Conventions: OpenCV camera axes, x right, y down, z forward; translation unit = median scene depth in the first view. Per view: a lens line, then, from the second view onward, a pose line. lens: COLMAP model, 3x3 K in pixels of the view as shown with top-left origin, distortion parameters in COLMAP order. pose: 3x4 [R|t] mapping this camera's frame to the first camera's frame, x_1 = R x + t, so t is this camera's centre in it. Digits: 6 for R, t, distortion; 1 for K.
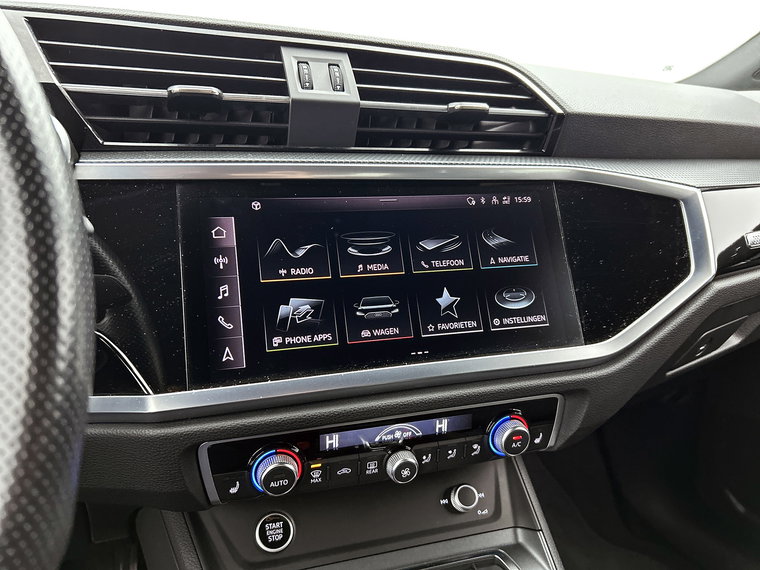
lens RADIAL K [[579.9, 0, 375.8], [0, 579.9, 283.4], [0, 0, 1]] dist [0.054422, -0.078019]
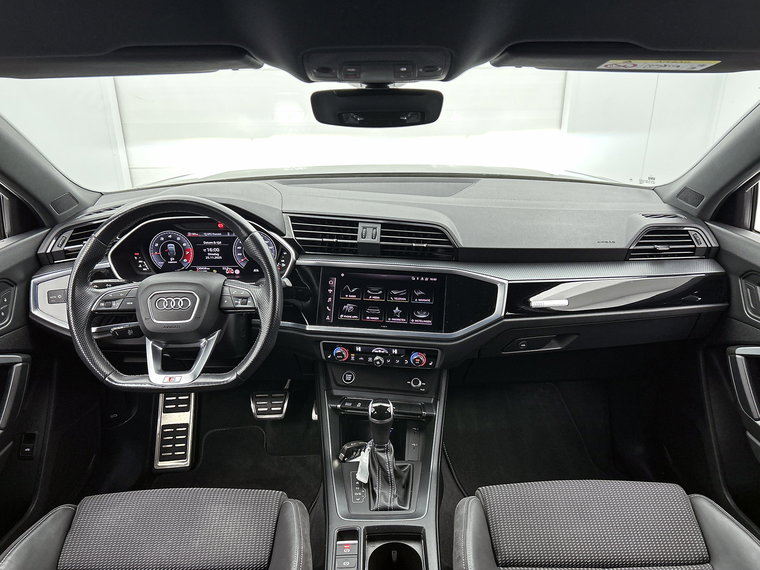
lens RADIAL K [[559.8, 0, 380.0], [0, 559.8, 285.0], [0, 0, 1]] dist [0.094645, -0.182111]
pose [[0.891146, 0.132274, -0.434007, 1.289684], [-0.097277, 0.990018, 0.101992, -0.394551], [0.443166, -0.048671, 0.895117, -1.653357]]
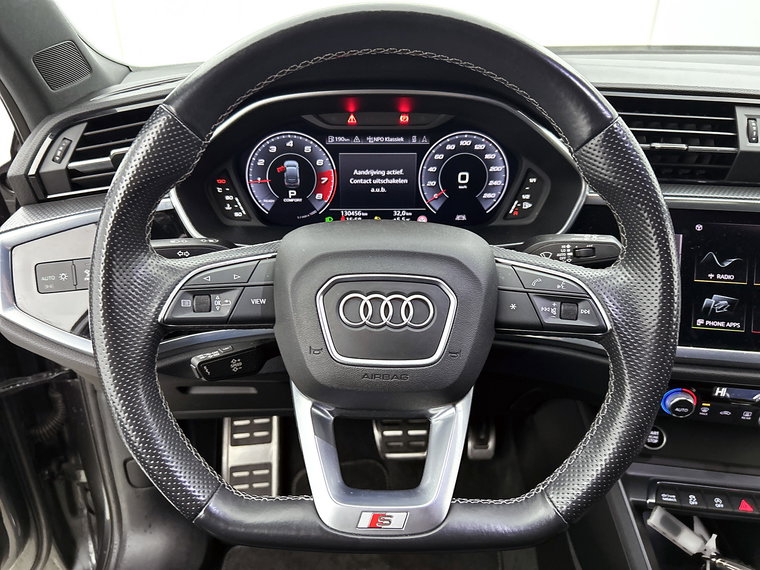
lens RADIAL K [[579.9, 0, 375.8], [0, 579.9, 283.4], [0, 0, 1]] dist [0.054422, -0.078019]
pose [[0.890442, 0.172857, -0.420991, -0.265492], [-0.098599, 0.976362, 0.192341, -0.184991], [0.444287, -0.129759, 0.886437, -0.627739]]
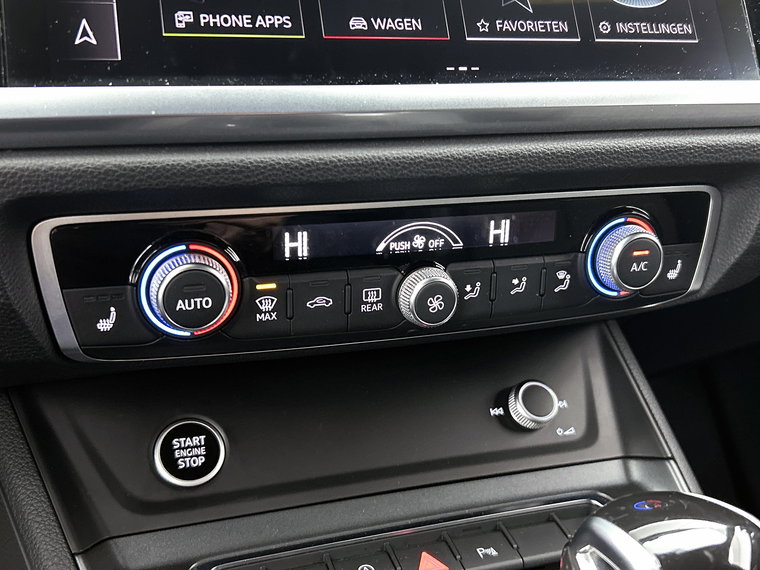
lens RADIAL K [[878.8, 0, 380.0], [0, 878.8, 285.0], [0, 0, 1]] dist [0.228068, -0.849342]
pose [[0.999502, -0.010583, 0.029741, -0.022306], [0.009995, 0.999753, 0.019859, 0.283439], [-0.029943, -0.019552, 0.999360, 0.193805]]
